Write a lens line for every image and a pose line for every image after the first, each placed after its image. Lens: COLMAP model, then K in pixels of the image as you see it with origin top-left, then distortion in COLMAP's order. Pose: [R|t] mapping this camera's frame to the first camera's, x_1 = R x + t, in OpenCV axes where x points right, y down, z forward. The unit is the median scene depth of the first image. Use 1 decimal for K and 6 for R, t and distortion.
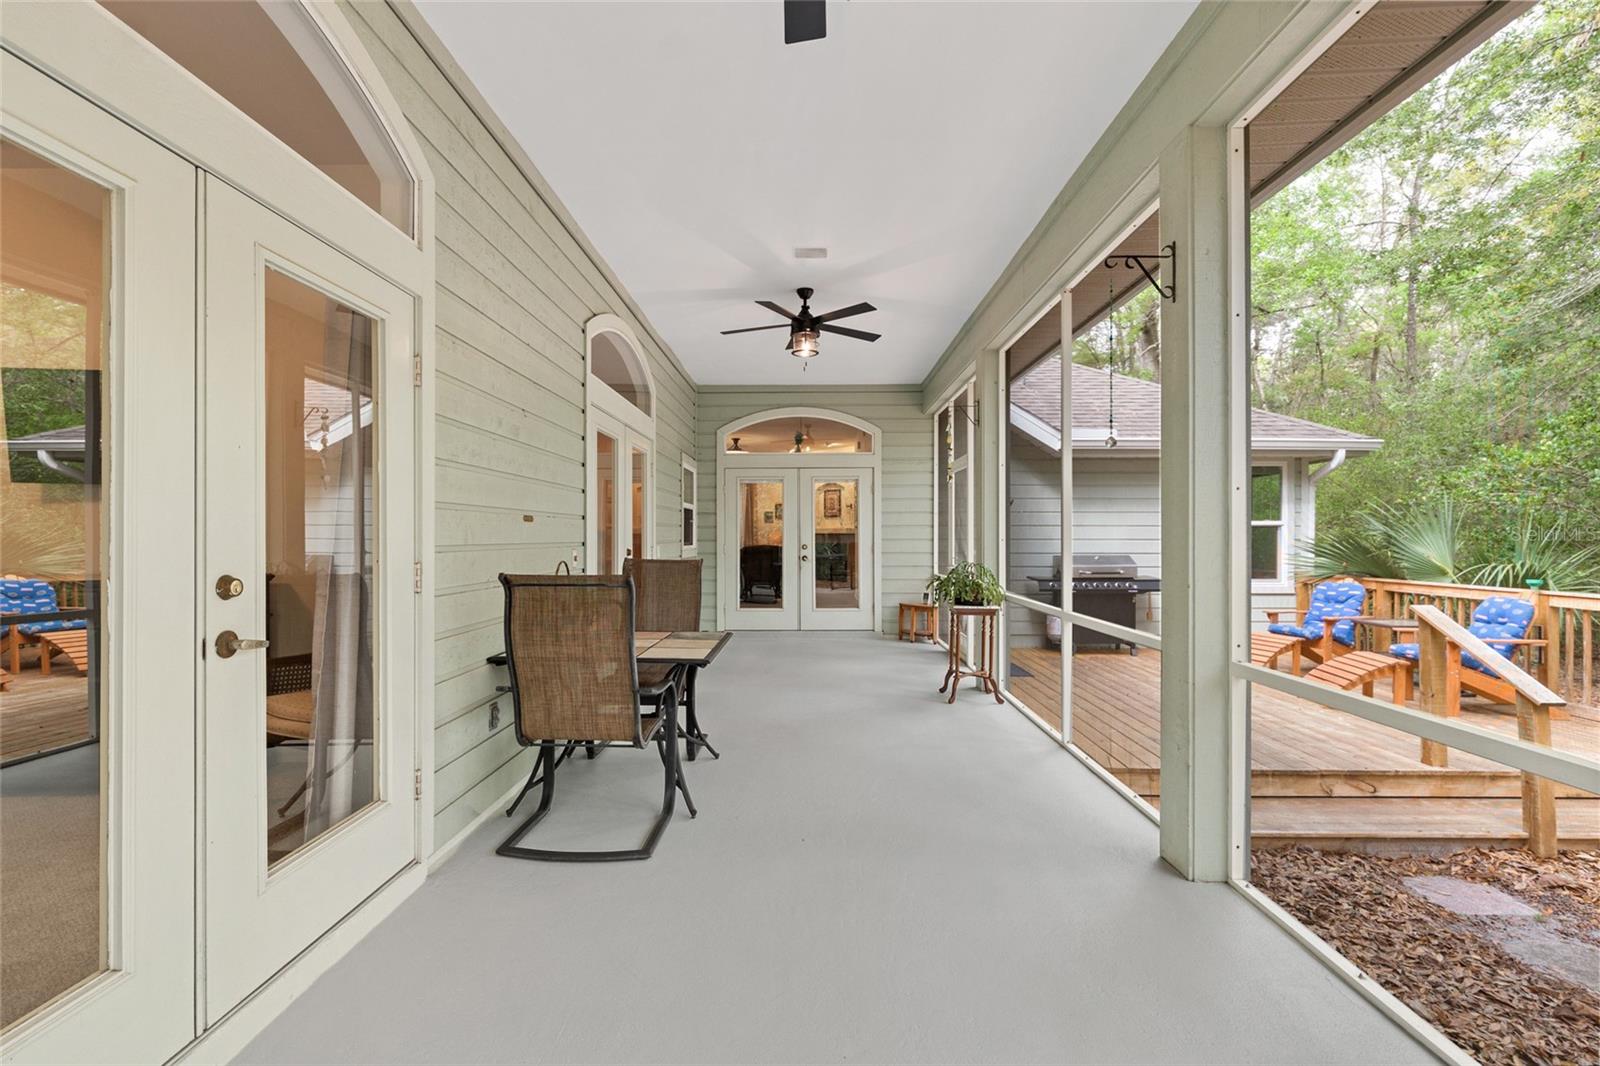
lens RADIAL K [[731.2, 0, 792.4], [0, 731.2, 533.6], [0, 0, 1]] dist [0.000009, -0.000543]
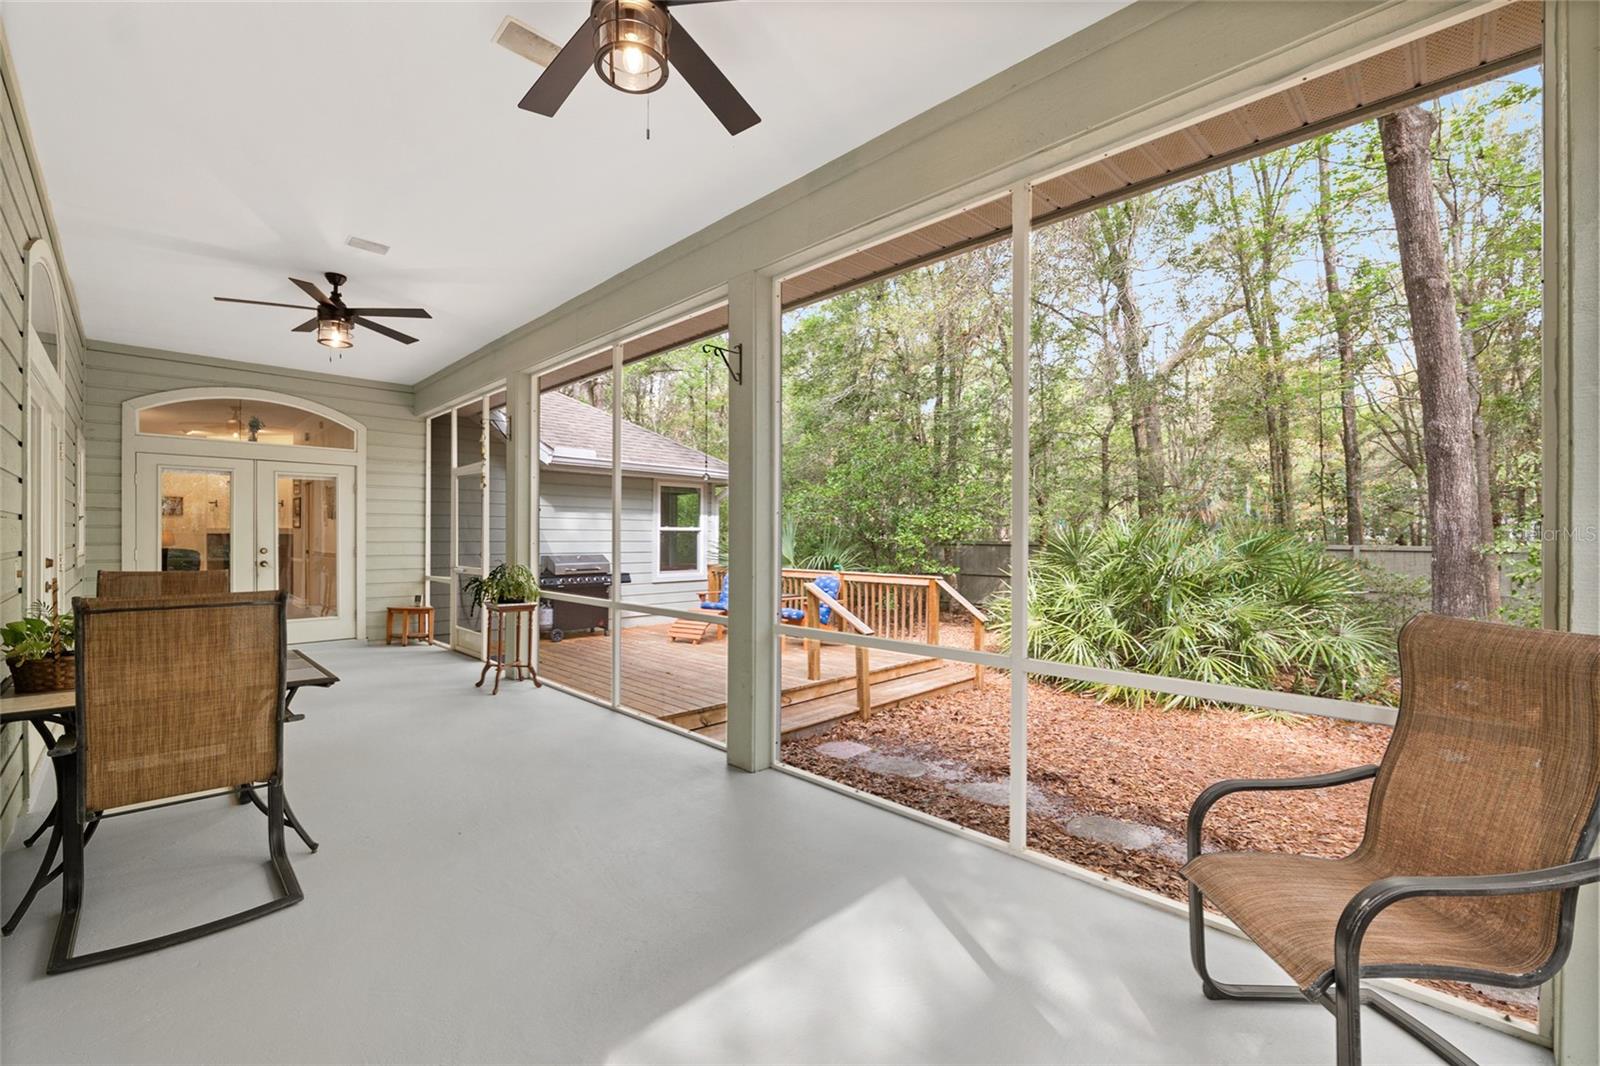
lens RADIAL K [[663.9, 0, 798.2], [0, 663.9, 533.8], [0, 0, 1]] dist [-0.011508, -0.000506]
pose [[0.688346, 0.005637, 0.725361, -0.221224], [-0.006177, 0.999979, -0.001909, -0.008422], [-0.725356, -0.003167, 0.688366, -0.003466]]
